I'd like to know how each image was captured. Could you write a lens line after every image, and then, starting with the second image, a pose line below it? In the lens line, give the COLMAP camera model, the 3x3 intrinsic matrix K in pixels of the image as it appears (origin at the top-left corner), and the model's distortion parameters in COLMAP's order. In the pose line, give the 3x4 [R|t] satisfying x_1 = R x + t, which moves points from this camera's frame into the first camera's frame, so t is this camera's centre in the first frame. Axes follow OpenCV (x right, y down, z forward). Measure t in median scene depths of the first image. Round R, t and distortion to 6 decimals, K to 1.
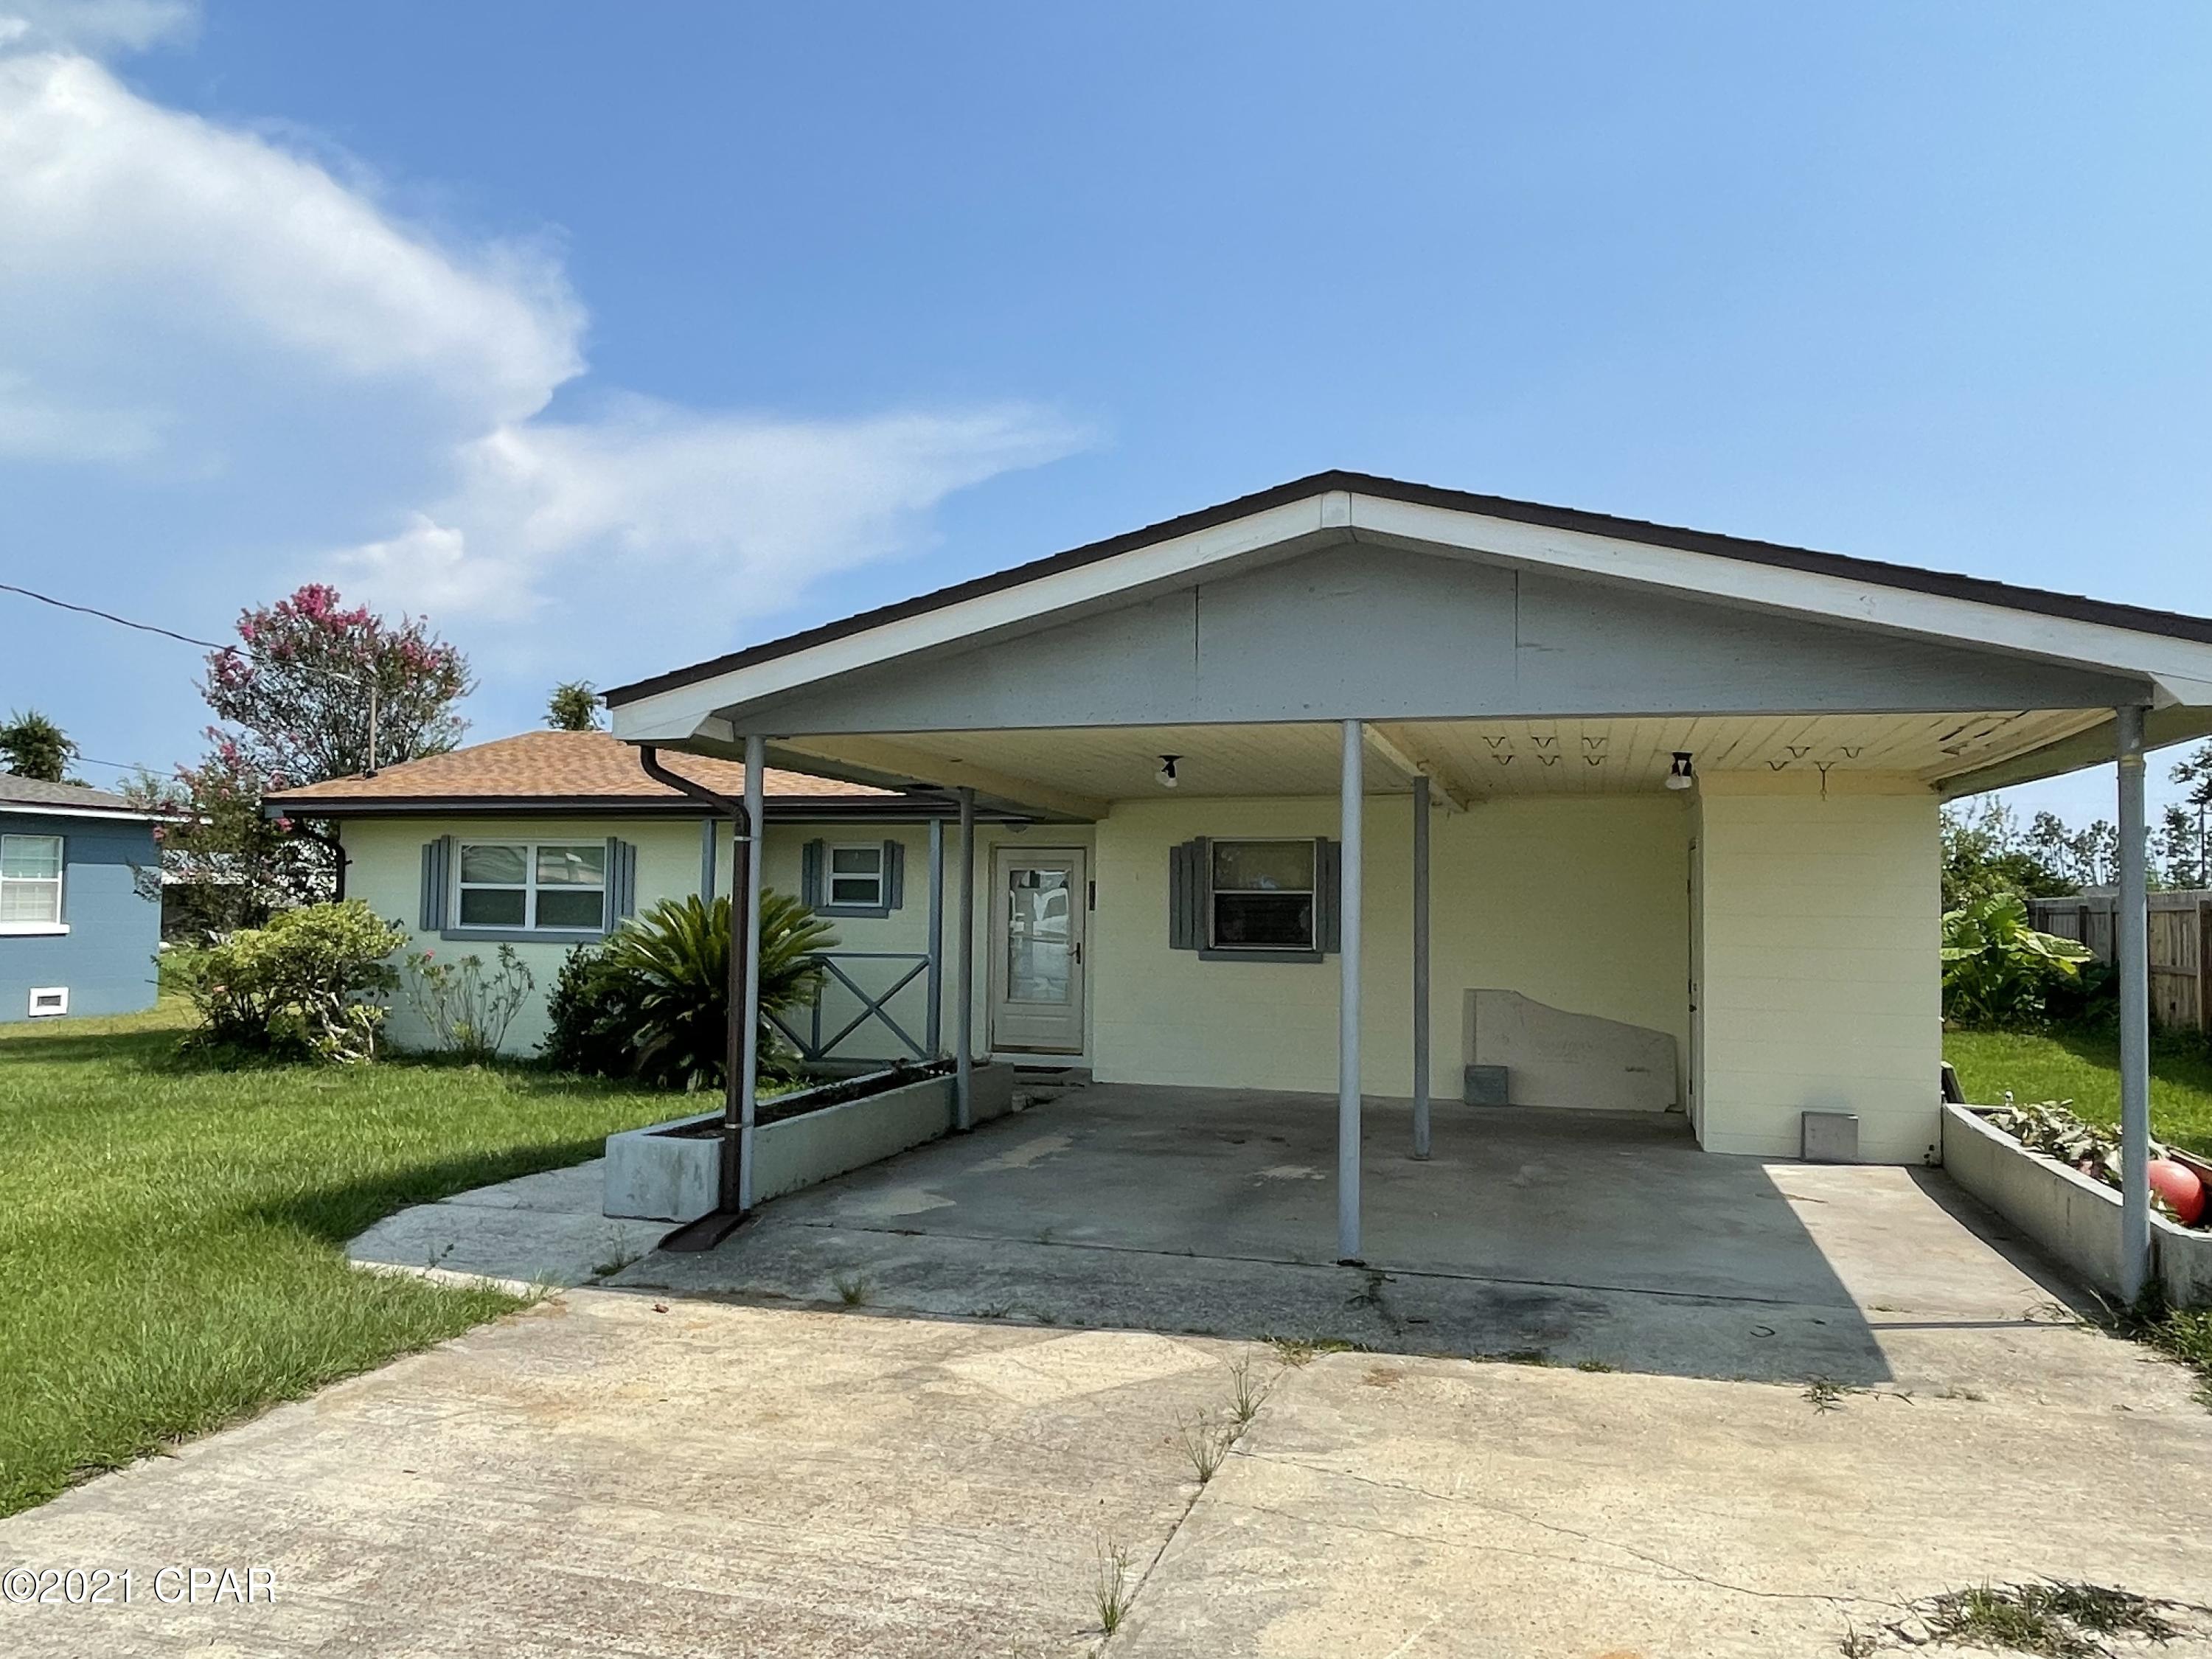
lens RADIAL K [[1603.6, 0, 1106.0], [0, 1603.6, 829.5], [0, 0, 1]] dist [0.017150, -0.039381]
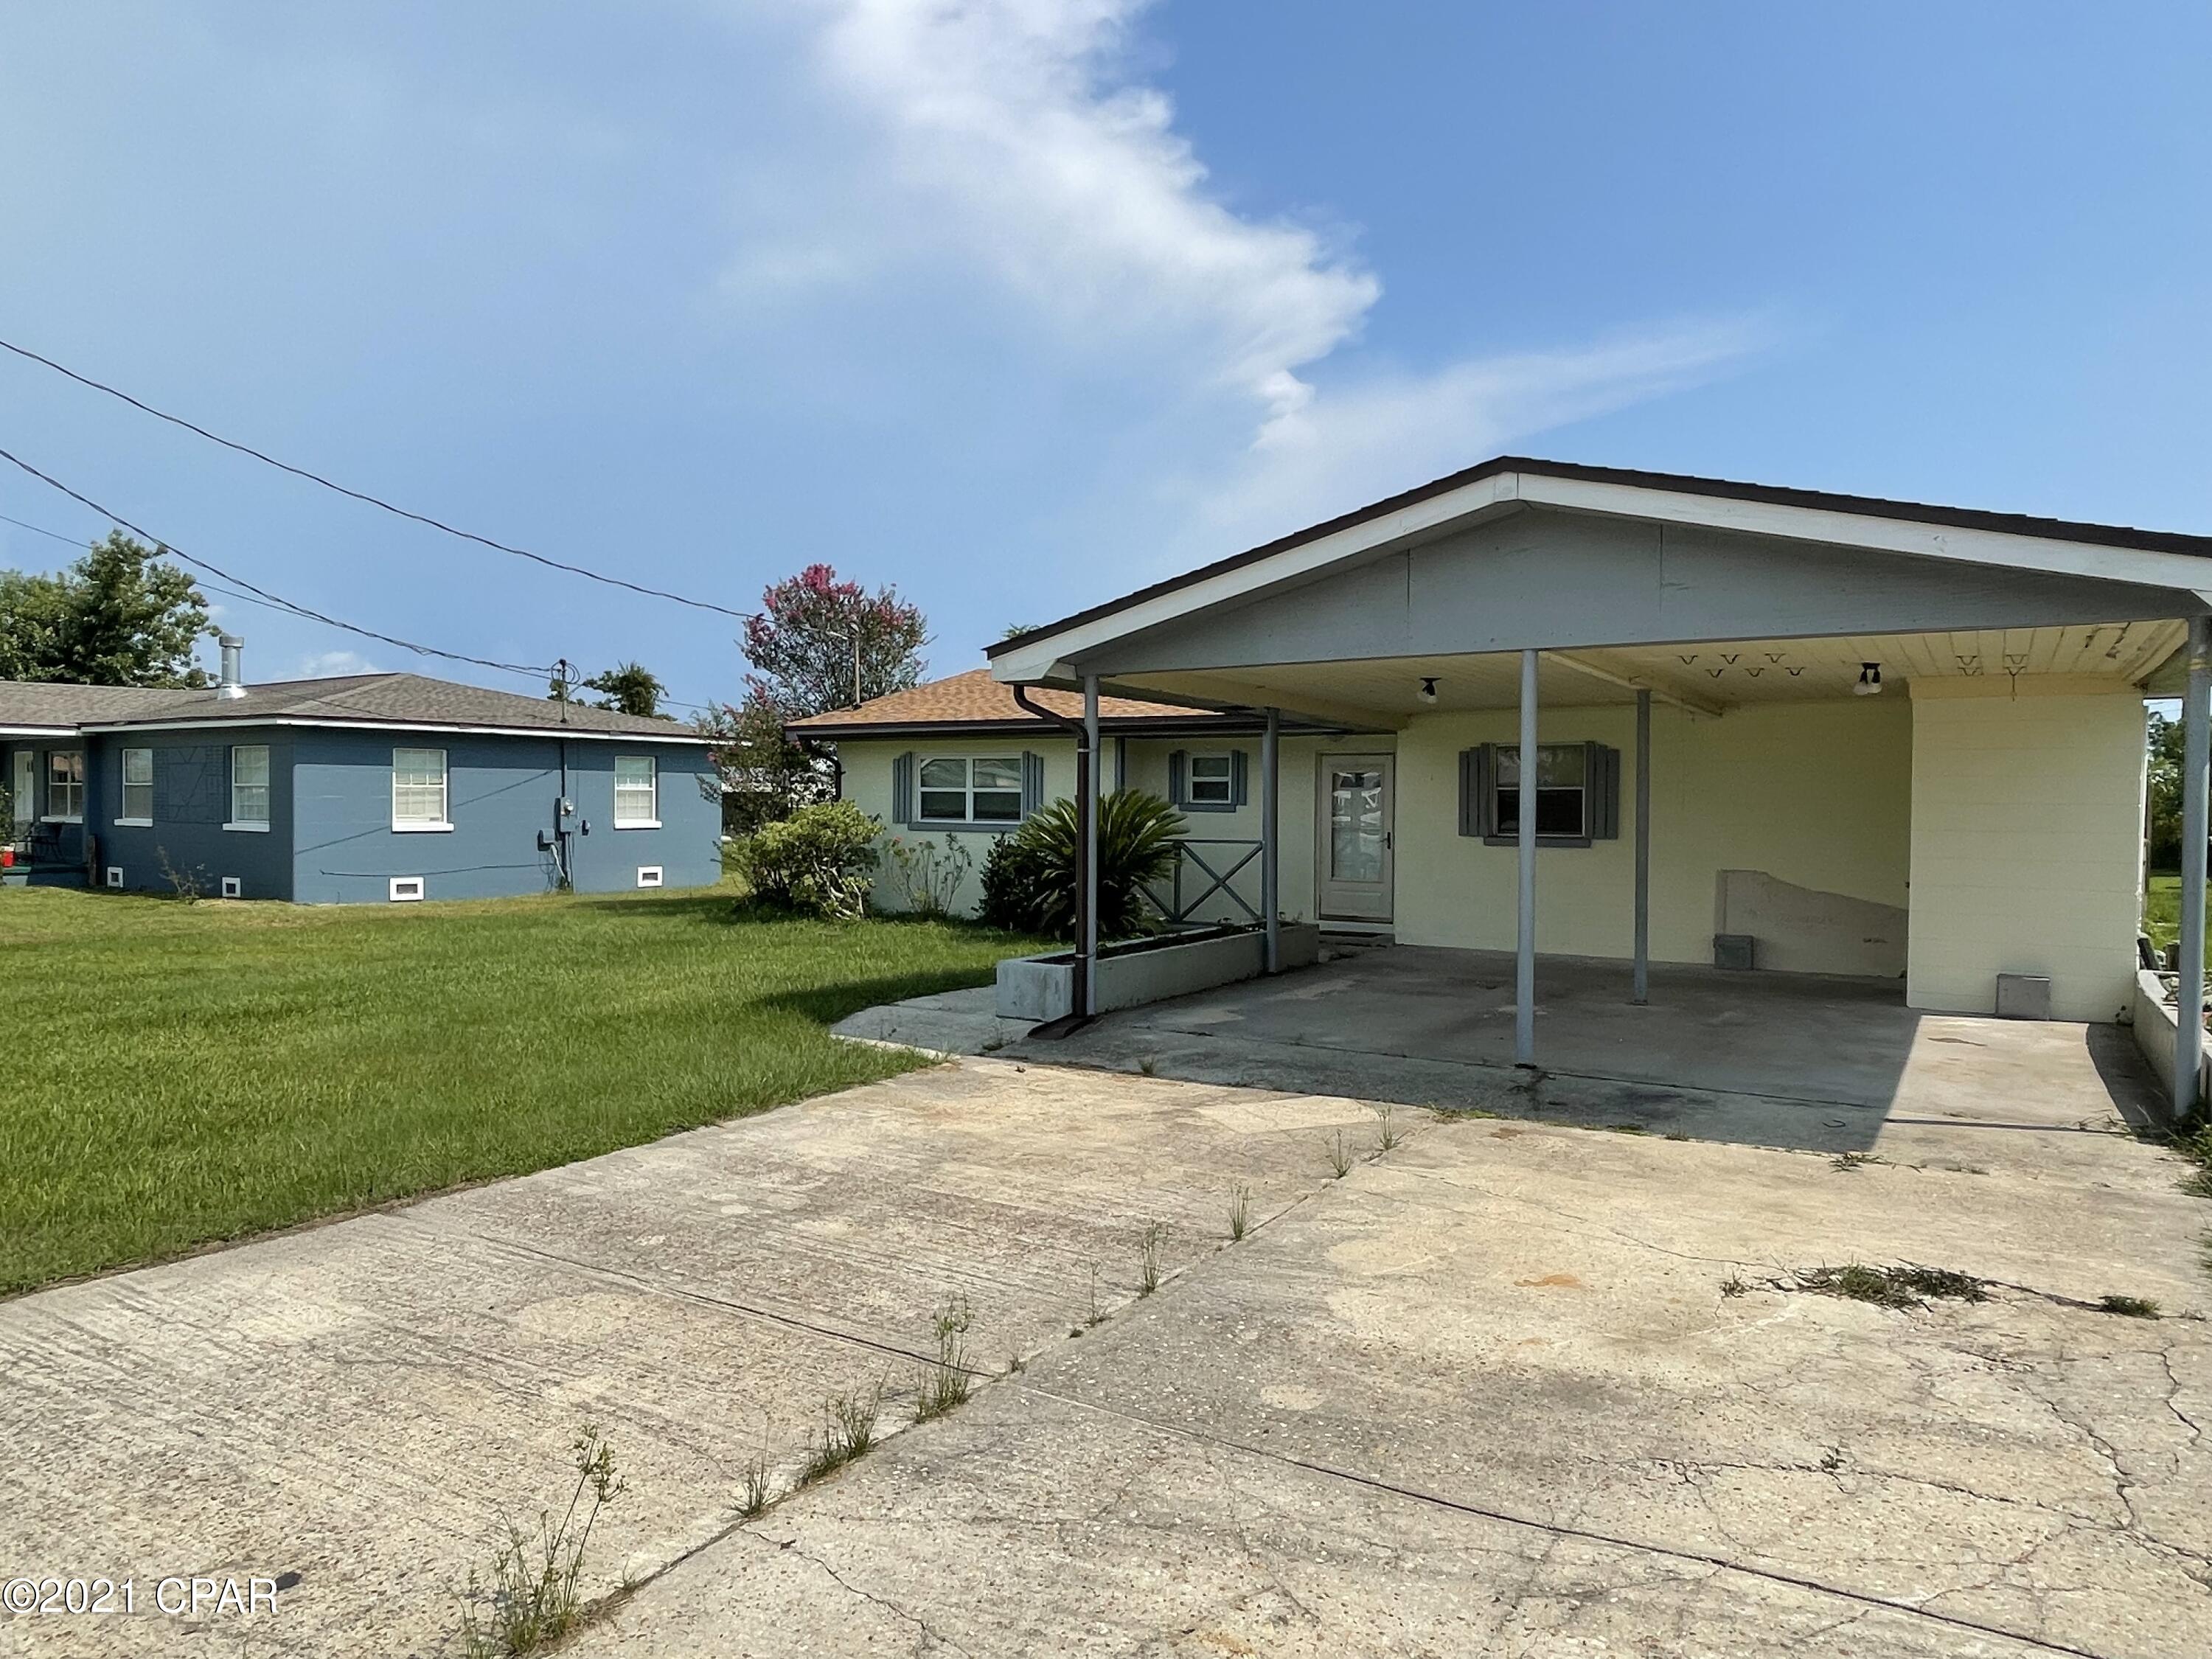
lens RADIAL K [[1425.9, 0, 1106.0], [0, 1425.9, 829.5], [0, 0, 1]] dist [0.053298, -0.121283]
pose [[0.962761, -0.000844, -0.270351, 0.101608], [0.017473, 0.998099, 0.059109, 0.001450], [0.269787, -0.061632, 0.960946, -0.149021]]
